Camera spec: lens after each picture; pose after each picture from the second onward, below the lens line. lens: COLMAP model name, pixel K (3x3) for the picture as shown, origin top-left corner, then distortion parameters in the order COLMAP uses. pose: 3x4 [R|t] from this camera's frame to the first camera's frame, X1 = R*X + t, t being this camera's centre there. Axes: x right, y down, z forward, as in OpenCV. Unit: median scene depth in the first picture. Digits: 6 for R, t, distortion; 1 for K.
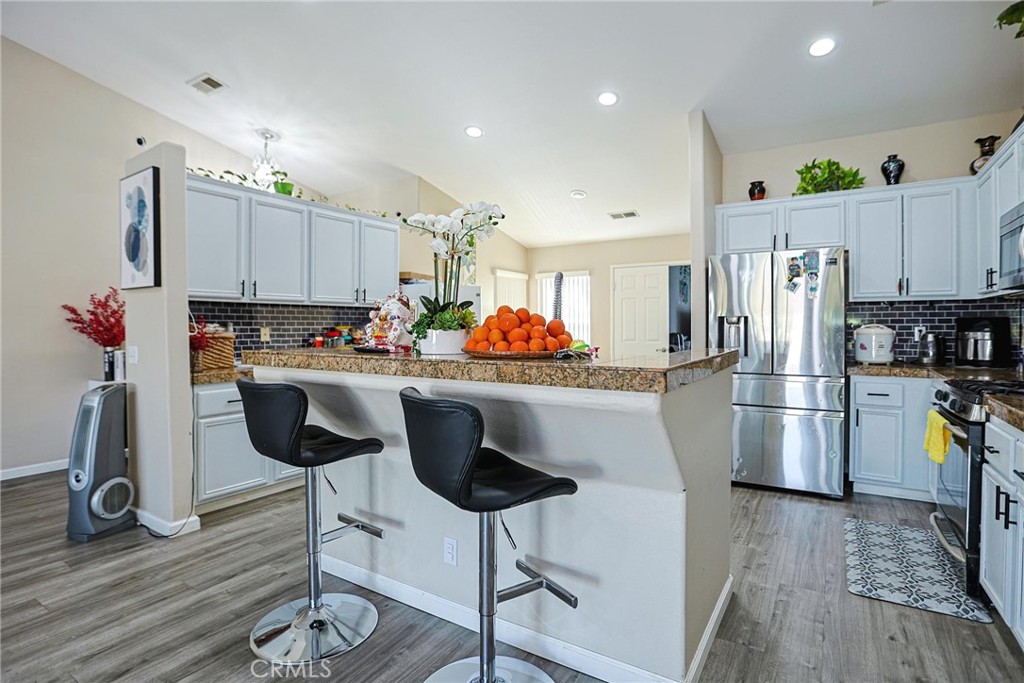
lens RADIAL K [[499.6, 0, 508.7], [0, 499.6, 333.5], [0, 0, 1]] dist [-0.037432, 0.009155]
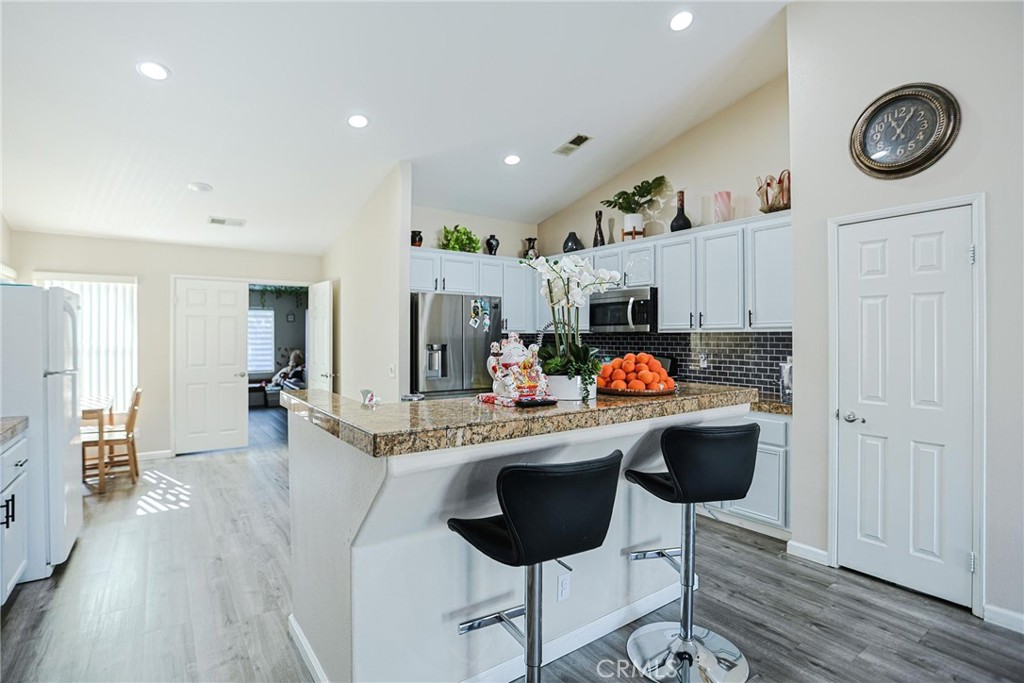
lens RADIAL K [[499.6, 0, 508.9], [0, 499.6, 340.8], [0, 0, 1]] dist [-0.037432, 0.009155]
pose [[0.380542, -0.006107, 0.924743, -1.054148], [0.013834, 0.999904, 0.000911, -0.075752], [-0.924660, 0.012446, 0.380590, 0.657580]]
